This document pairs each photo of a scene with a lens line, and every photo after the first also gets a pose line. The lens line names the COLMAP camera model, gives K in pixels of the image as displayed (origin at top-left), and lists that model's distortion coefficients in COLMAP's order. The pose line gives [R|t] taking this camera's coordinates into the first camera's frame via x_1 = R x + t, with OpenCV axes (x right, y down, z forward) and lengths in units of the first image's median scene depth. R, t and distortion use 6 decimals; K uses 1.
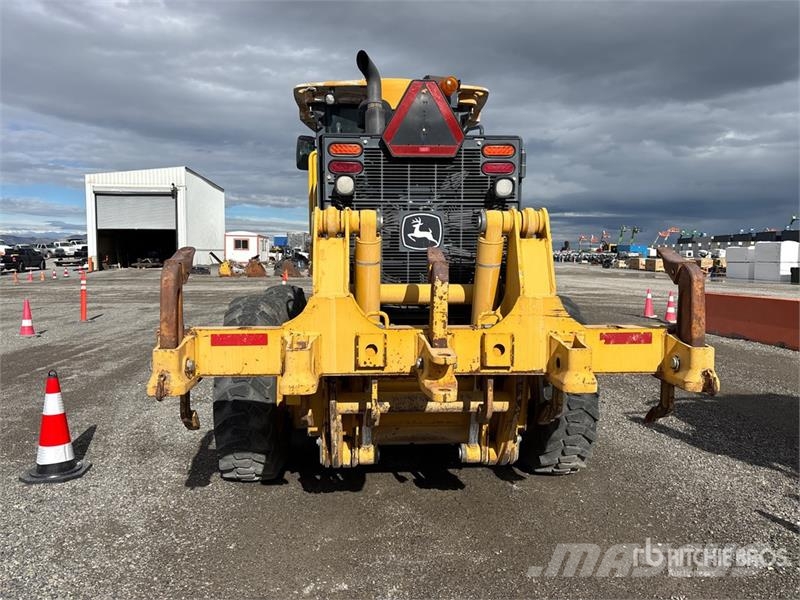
lens RADIAL K [[599.1, 0, 400.5], [0, 599.1, 286.7], [0, 0, 1]] dist [0.052915, -0.051069]
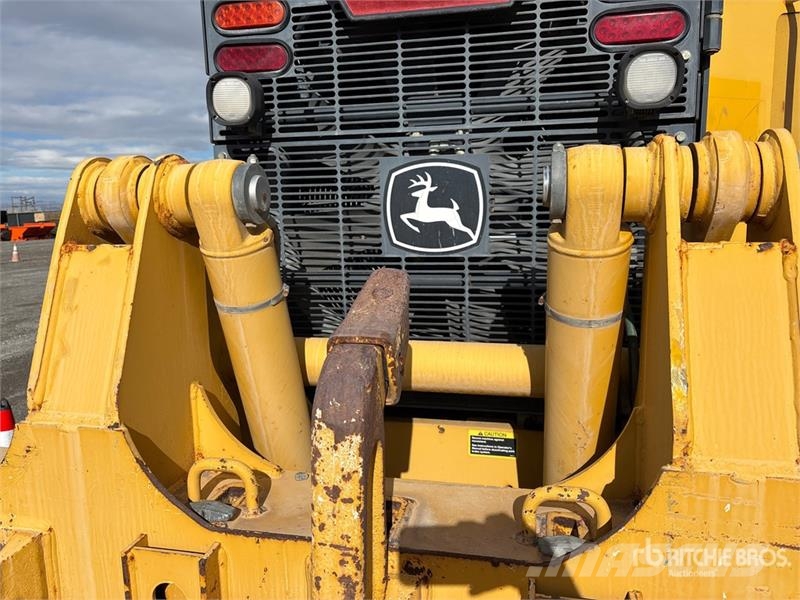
lens RADIAL K [[612.8, 0, 401.0], [0, 612.8, 300.7], [0, 0, 1]] dist [0.043703, -0.055212]
pose [[0.962758, 0.020365, -0.269598, 0.128594], [0.006848, 0.995002, 0.099616, -0.070773], [0.270279, -0.097752, 0.957807, 0.586240]]
